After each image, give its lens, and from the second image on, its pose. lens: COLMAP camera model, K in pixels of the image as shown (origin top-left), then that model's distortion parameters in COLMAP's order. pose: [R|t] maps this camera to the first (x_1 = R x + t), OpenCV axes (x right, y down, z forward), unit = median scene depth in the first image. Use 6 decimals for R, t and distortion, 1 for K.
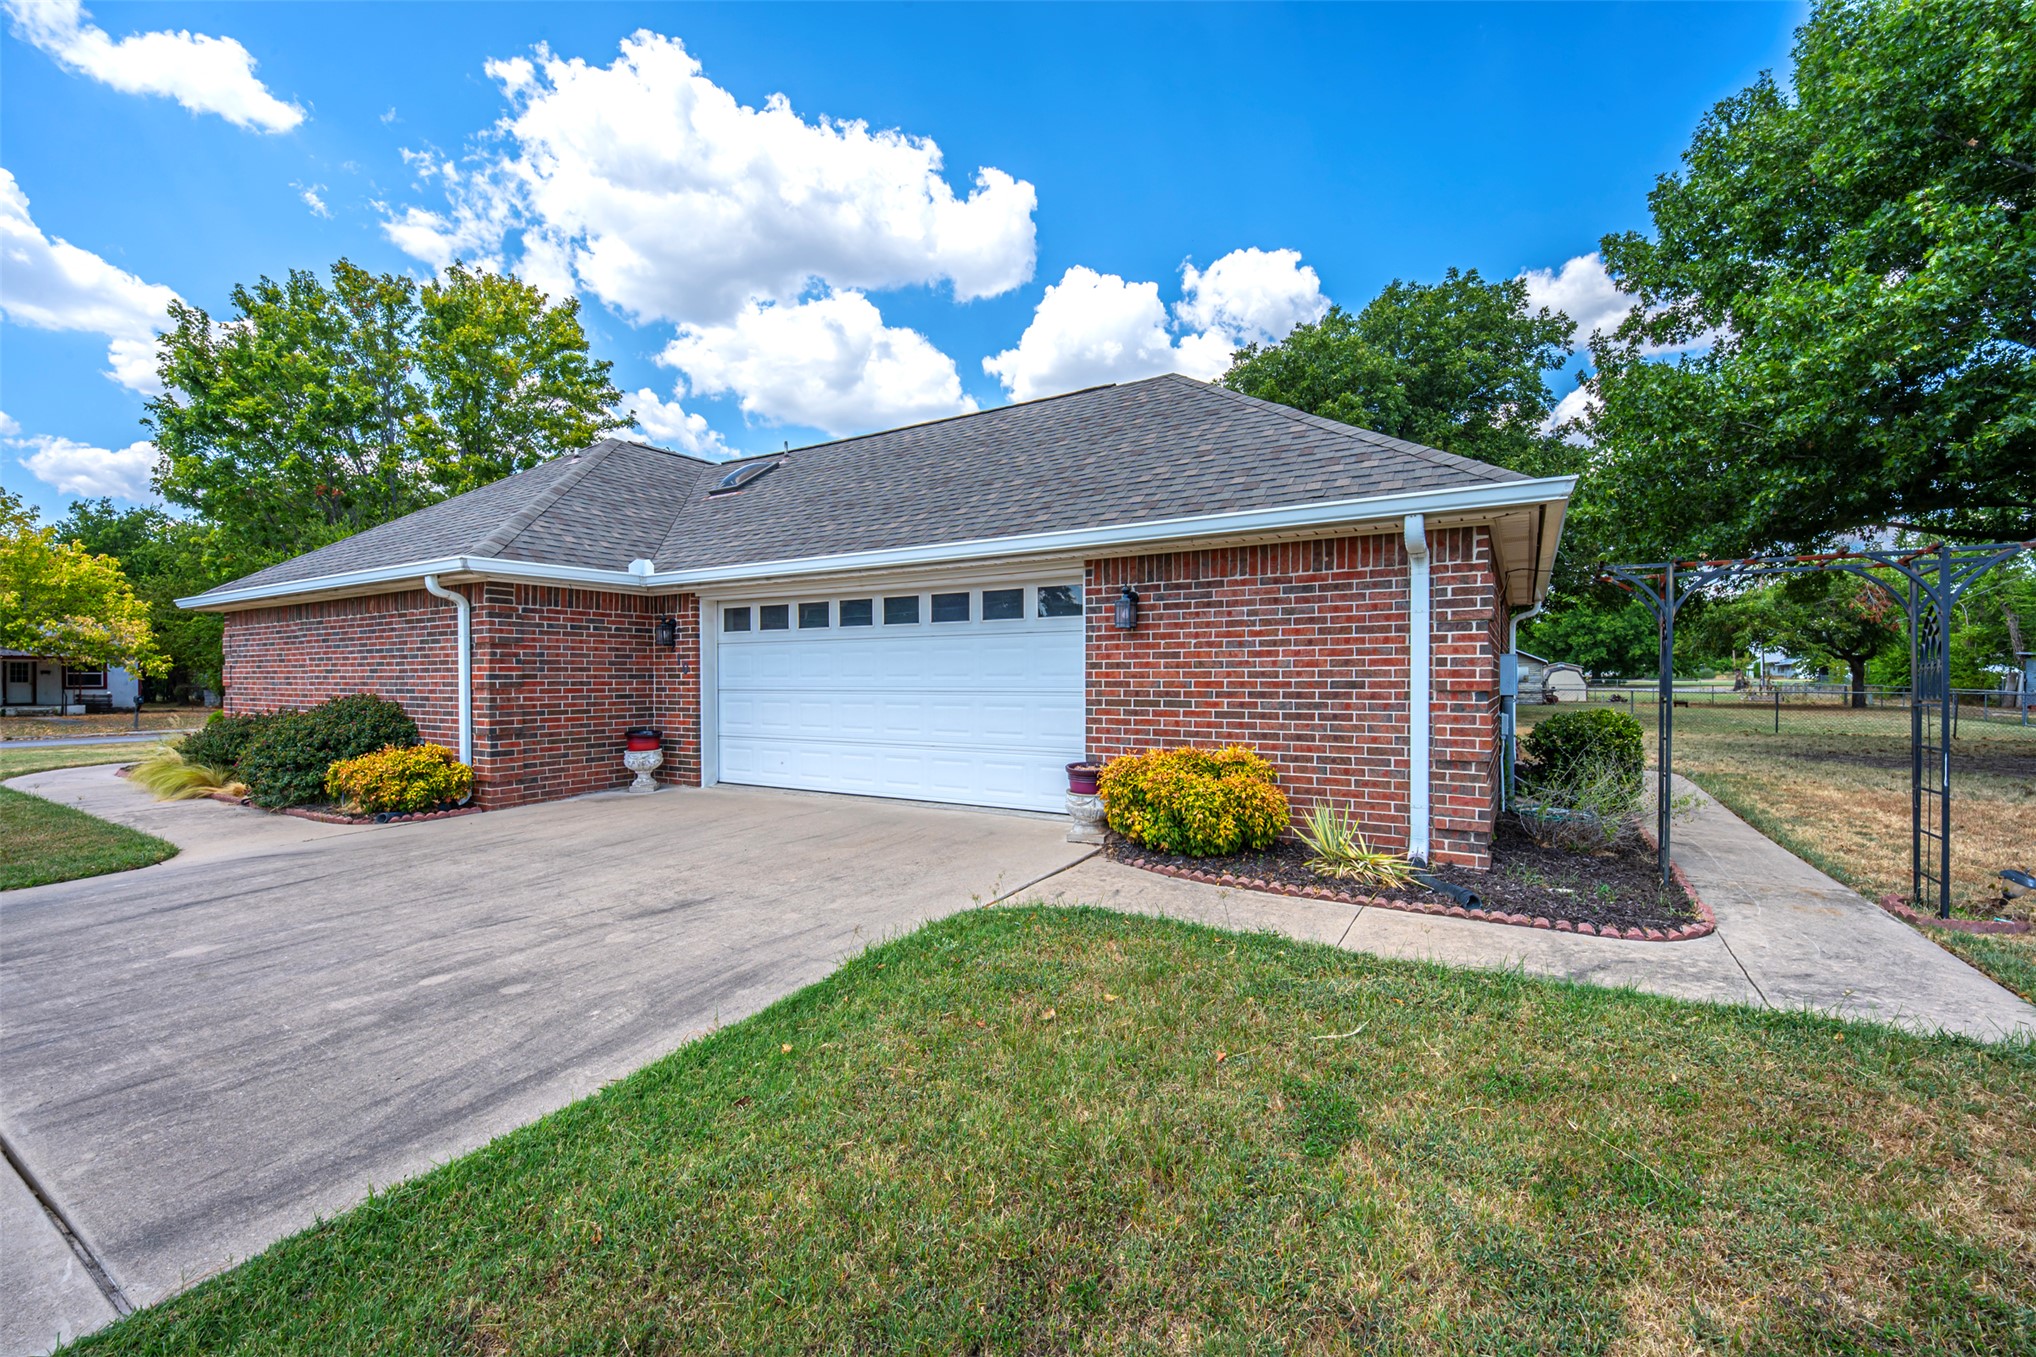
lens RADIAL K [[840.7, 0, 1029.3], [0, 840.7, 672.7], [0, 0, 1]] dist [0.000434, -0.007638]
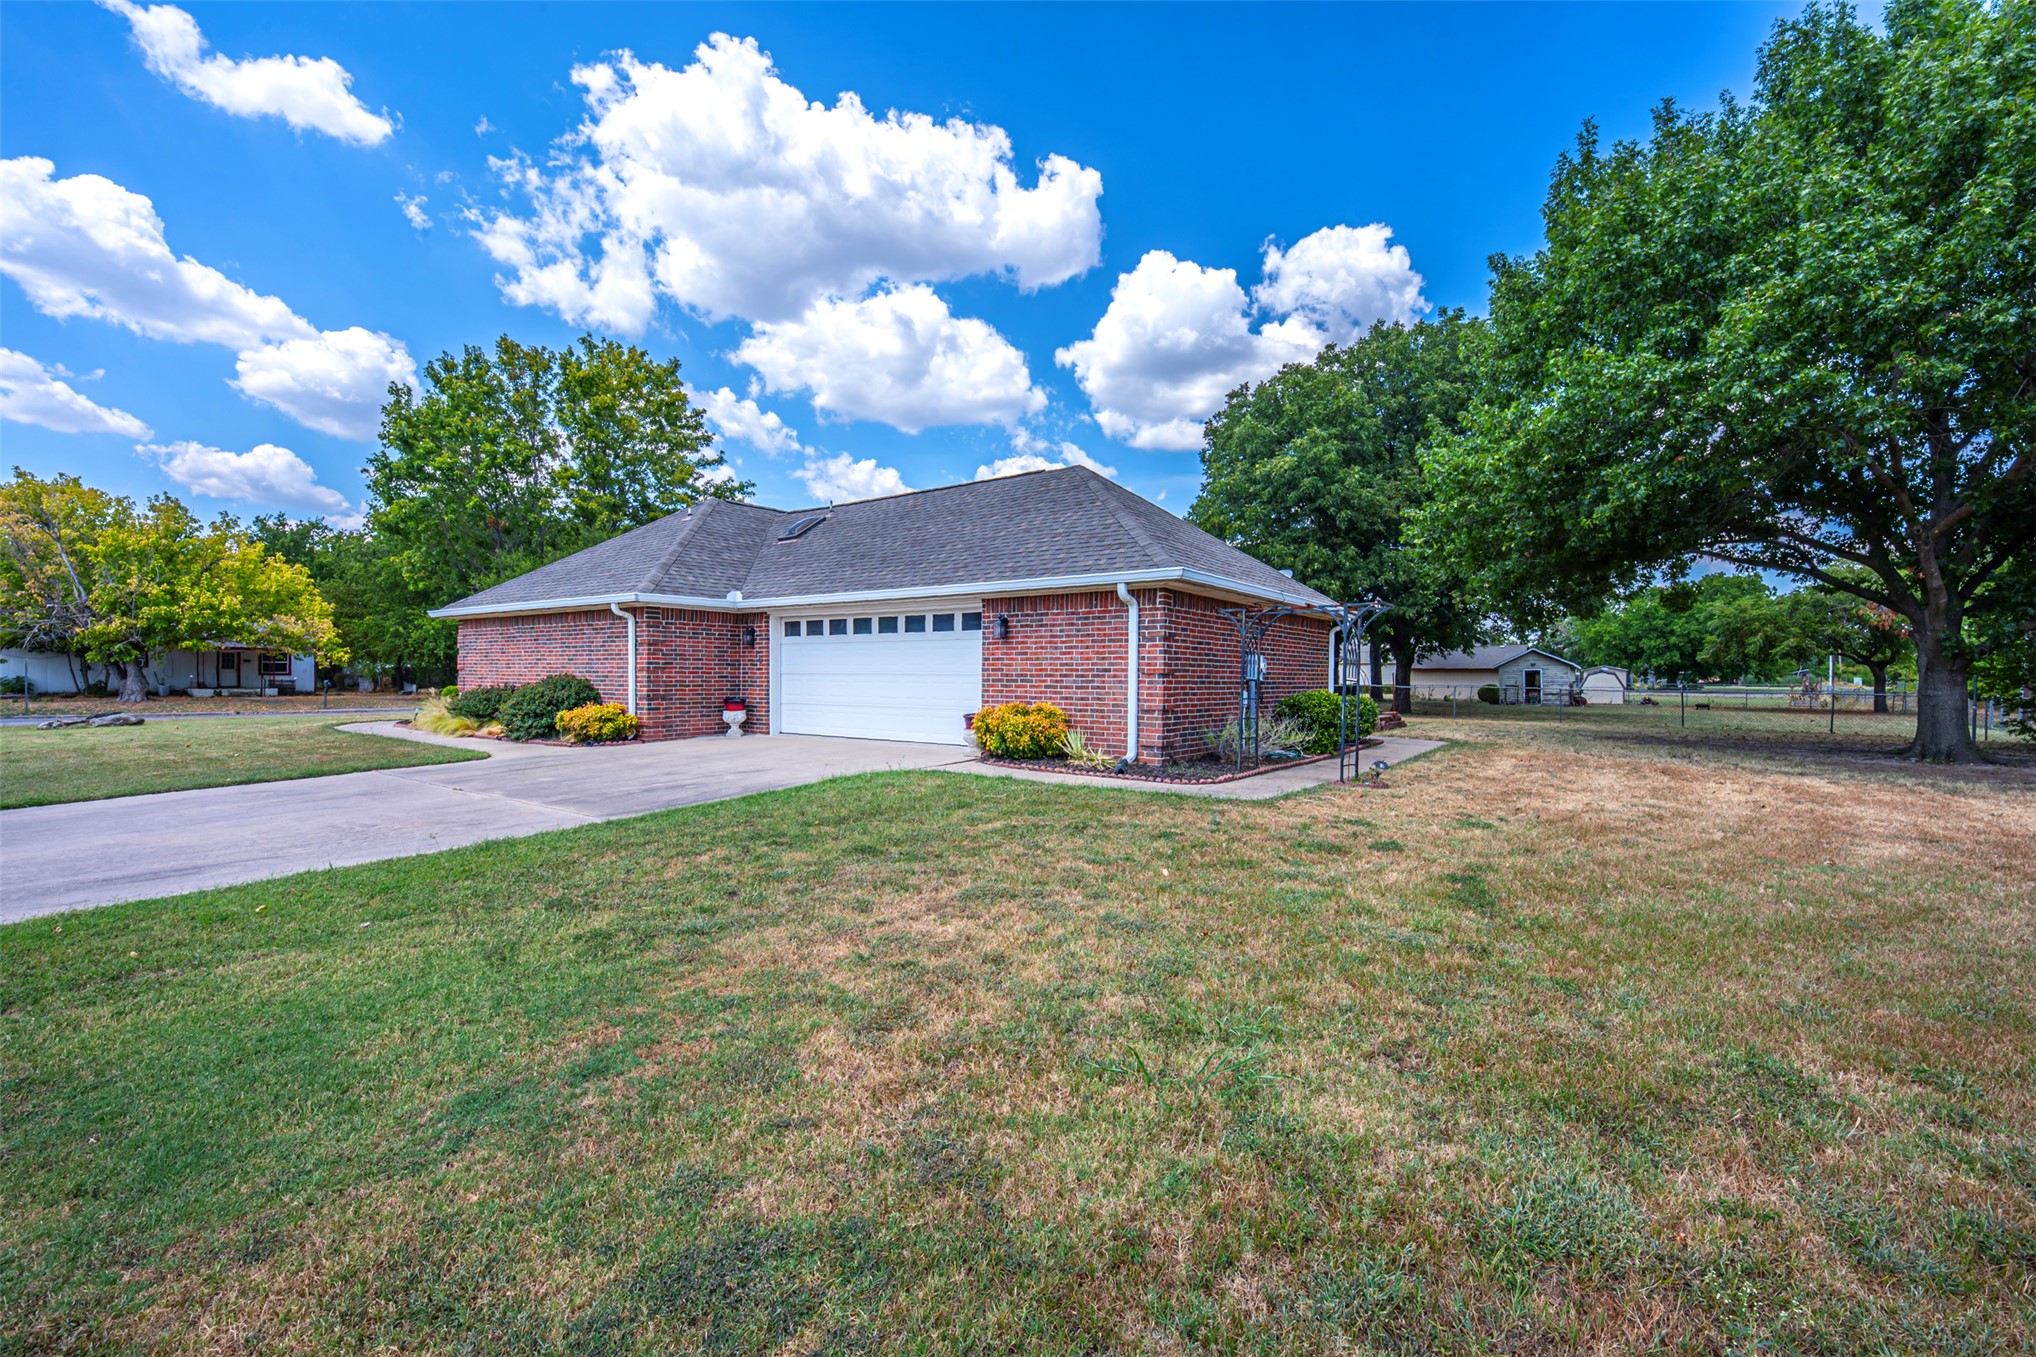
lens RADIAL K [[840.7, 0, 1029.3], [0, 840.7, 672.7], [0, 0, 1]] dist [0.000434, -0.007638]
pose [[0.996571, 0.010397, -0.082081, 0.227369], [-0.010253, 0.999945, 0.002174, 0.011180], [0.082099, -0.001325, 0.996623, -0.540714]]
